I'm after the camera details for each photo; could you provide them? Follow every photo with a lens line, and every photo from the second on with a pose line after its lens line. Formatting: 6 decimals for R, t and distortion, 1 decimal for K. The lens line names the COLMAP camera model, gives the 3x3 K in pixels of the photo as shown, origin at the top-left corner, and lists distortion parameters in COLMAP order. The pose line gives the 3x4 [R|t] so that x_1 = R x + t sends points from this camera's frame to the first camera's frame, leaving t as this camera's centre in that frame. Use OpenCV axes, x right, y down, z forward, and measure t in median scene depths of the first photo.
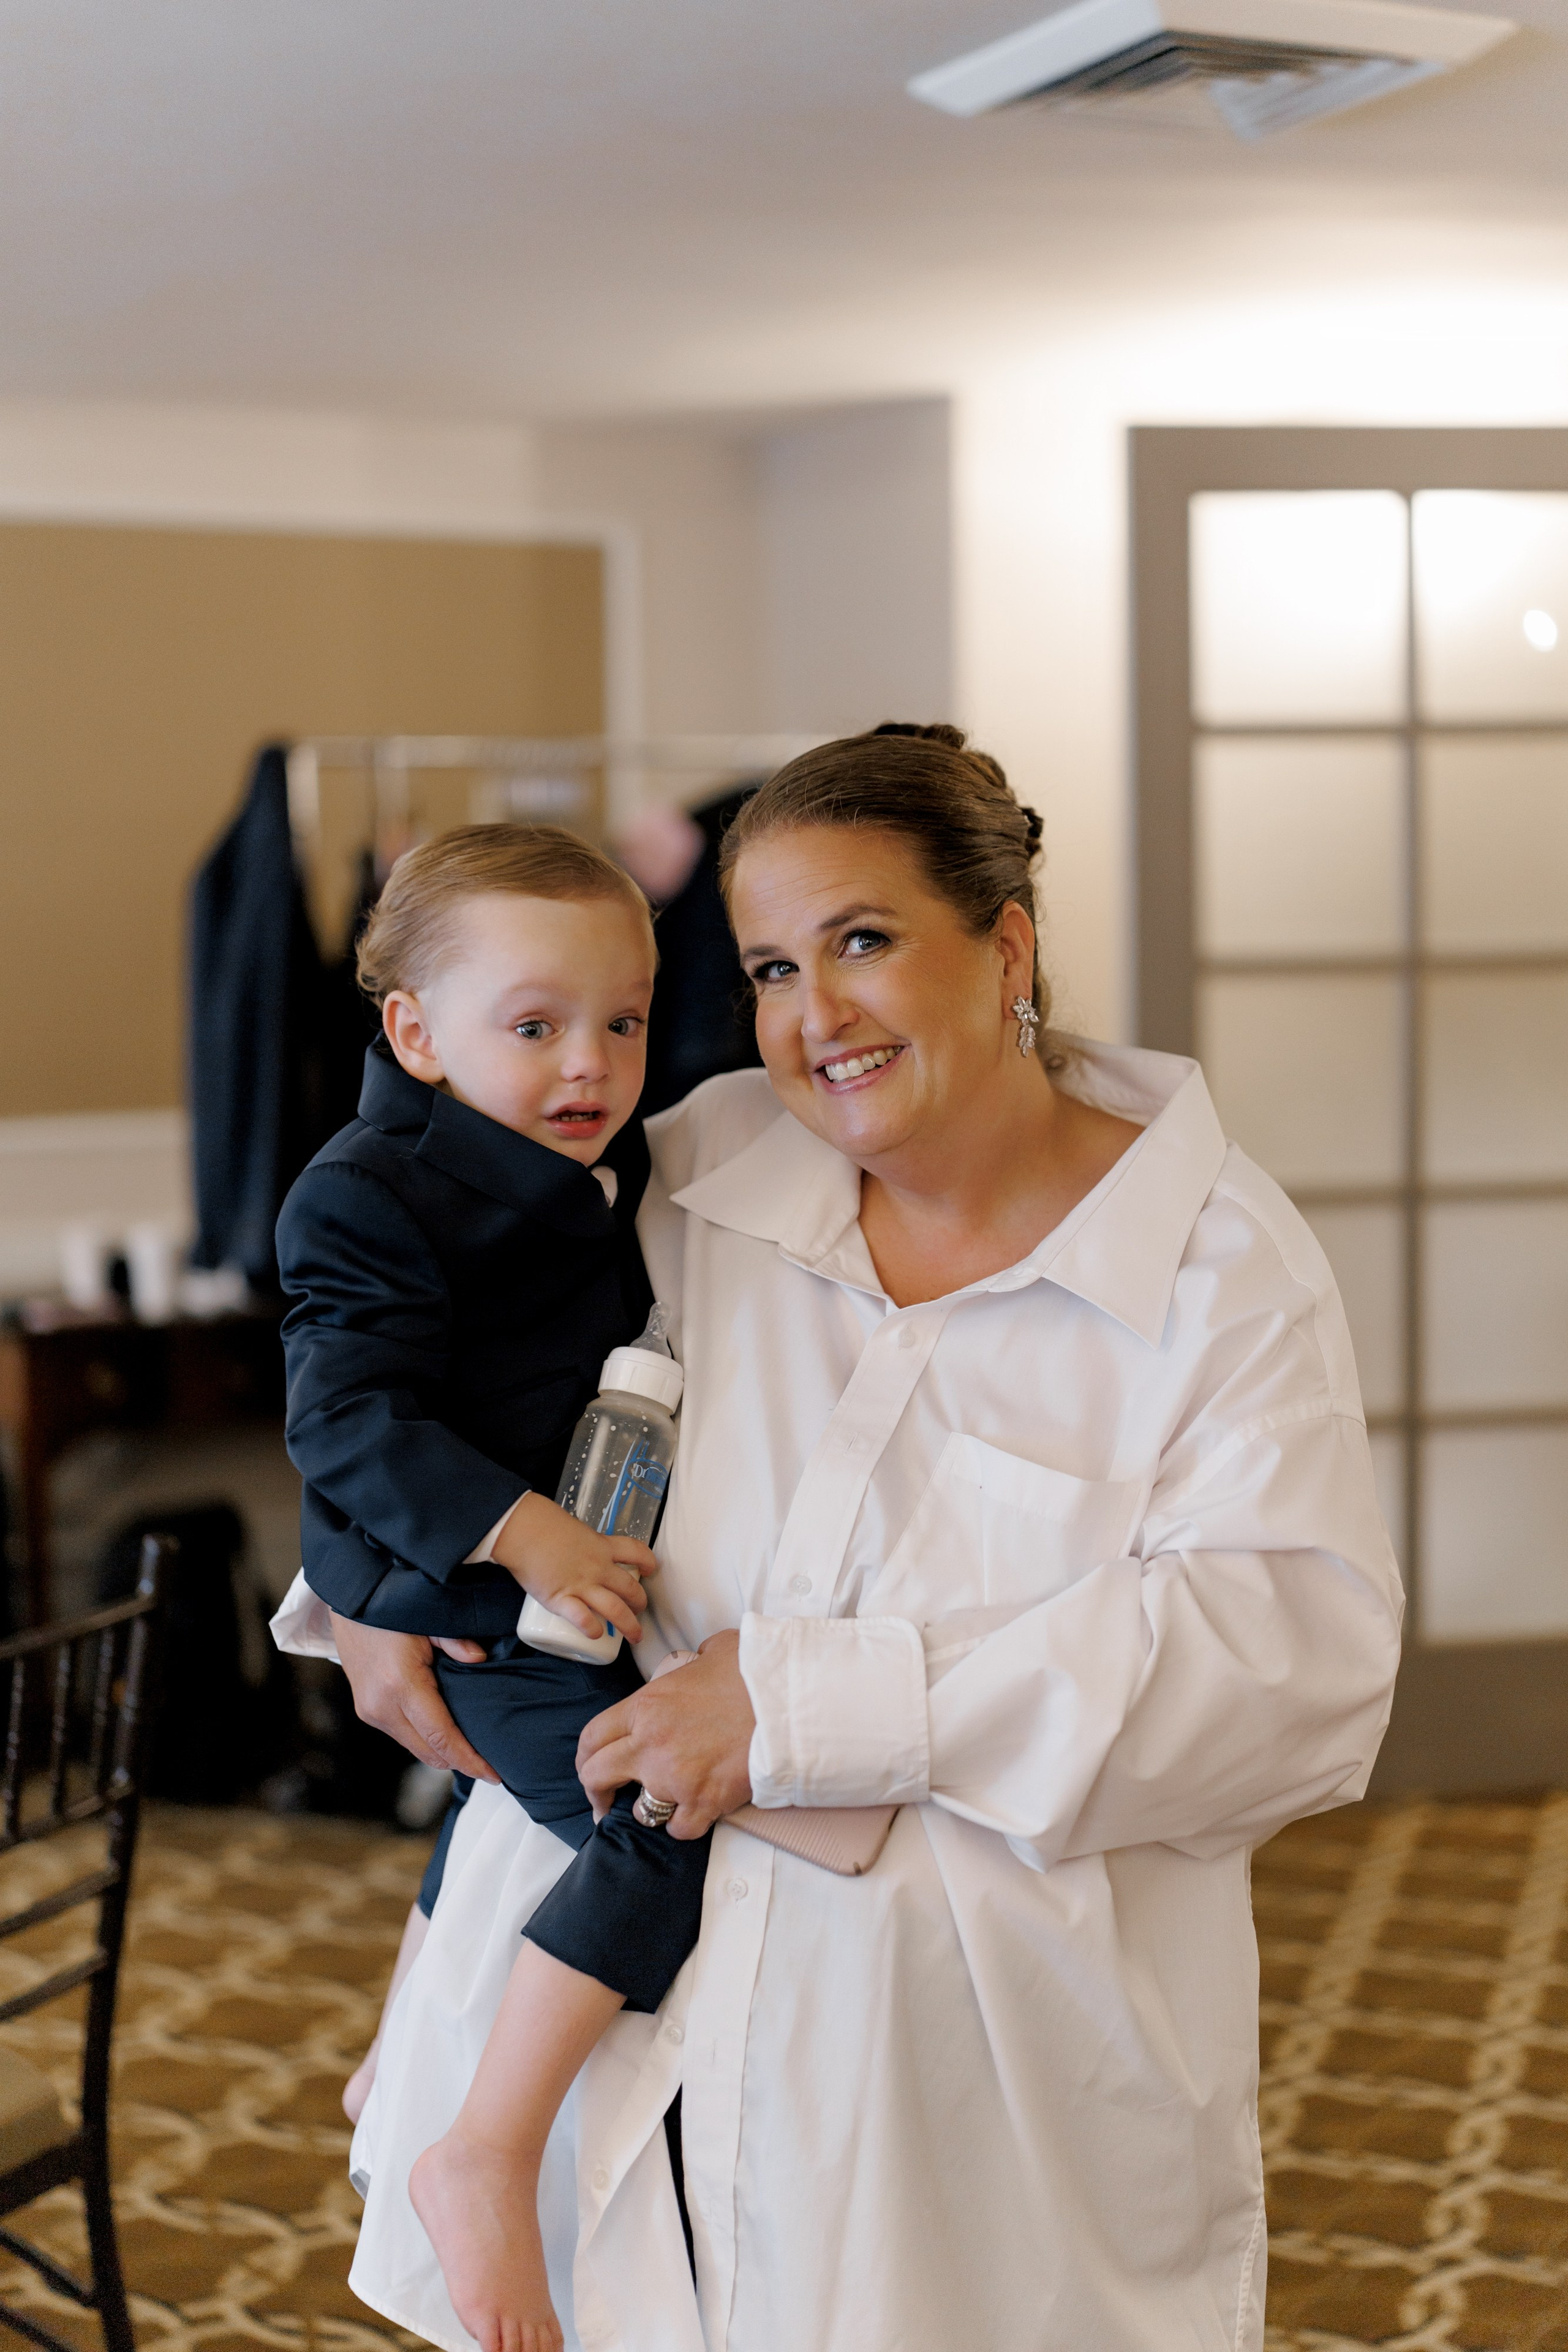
lens RADIAL K [[3310.2, 0, 798.7], [0, 3310.2, 1110.4], [0, 0, 1]] dist [0.002016, 0.000000]
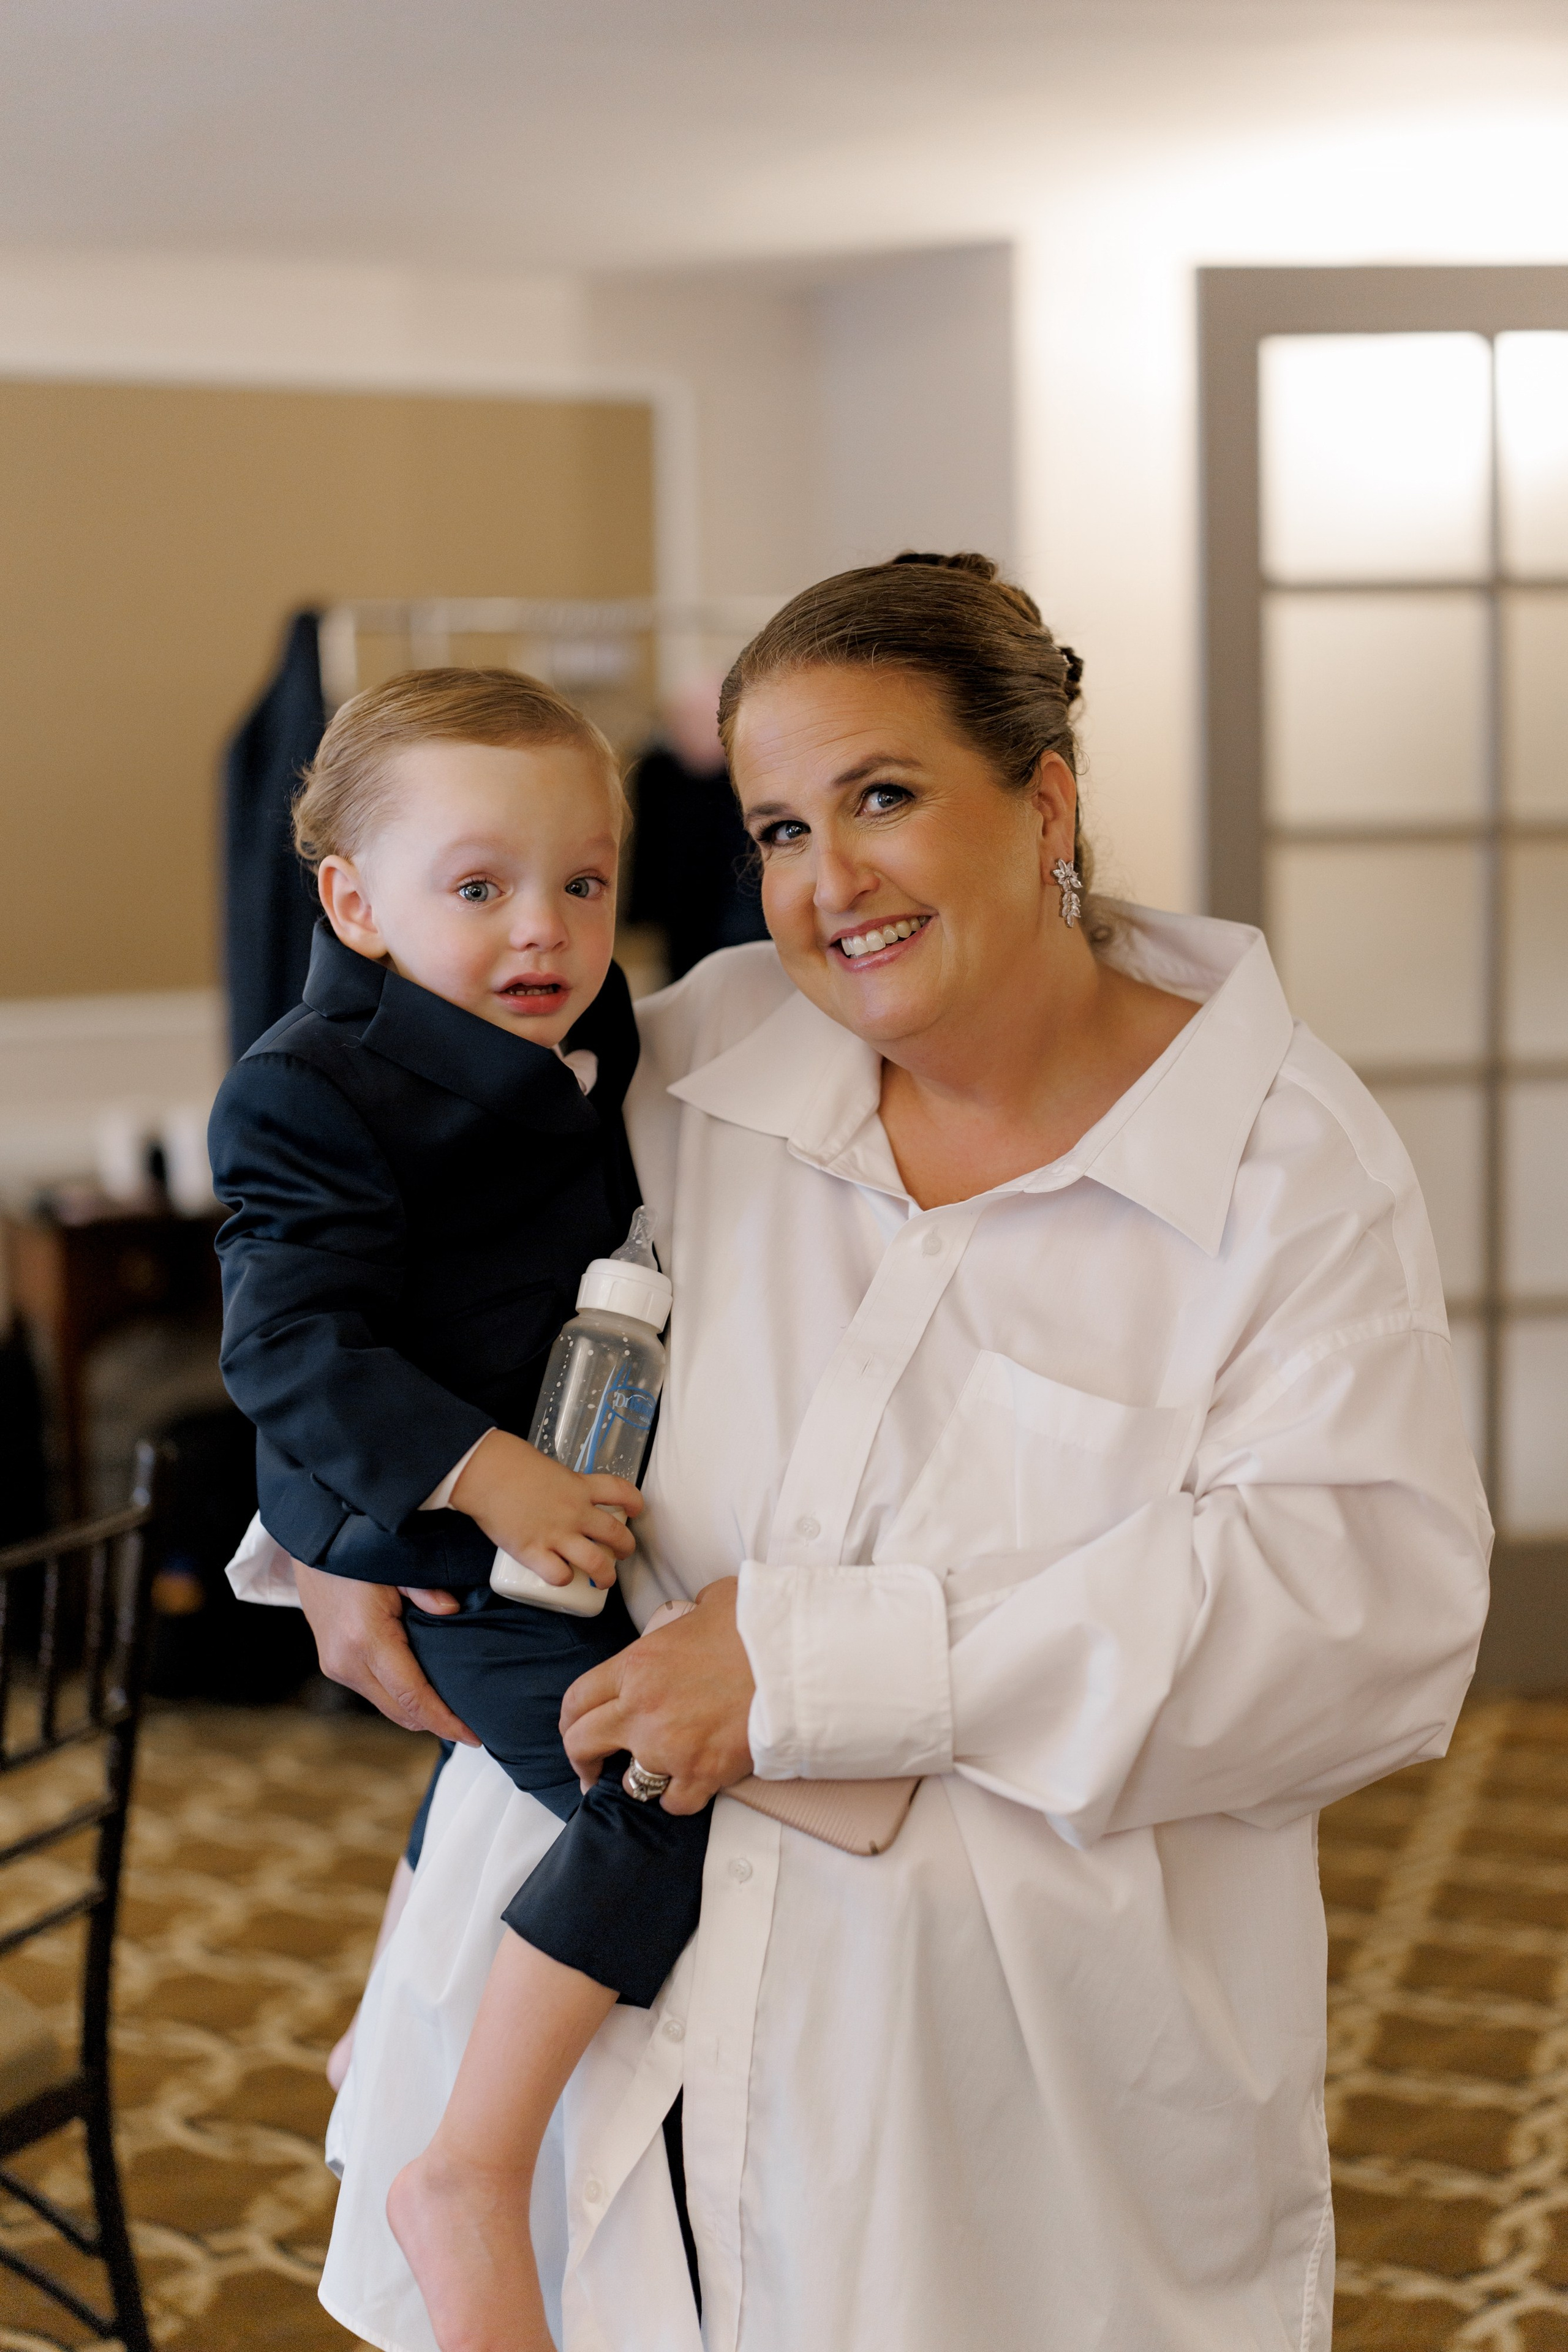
lens RADIAL K [[3310.2, 0, 852.7], [0, 3310.2, 1115.1], [0, 0, 1]] dist [0.002016, 0.000000]
pose [[0.999959, -0.005642, -0.007026, 0.017074], [0.005910, 0.999236, 0.038641, -0.000468], [0.006802, -0.038681, 0.999228, 0.109418]]
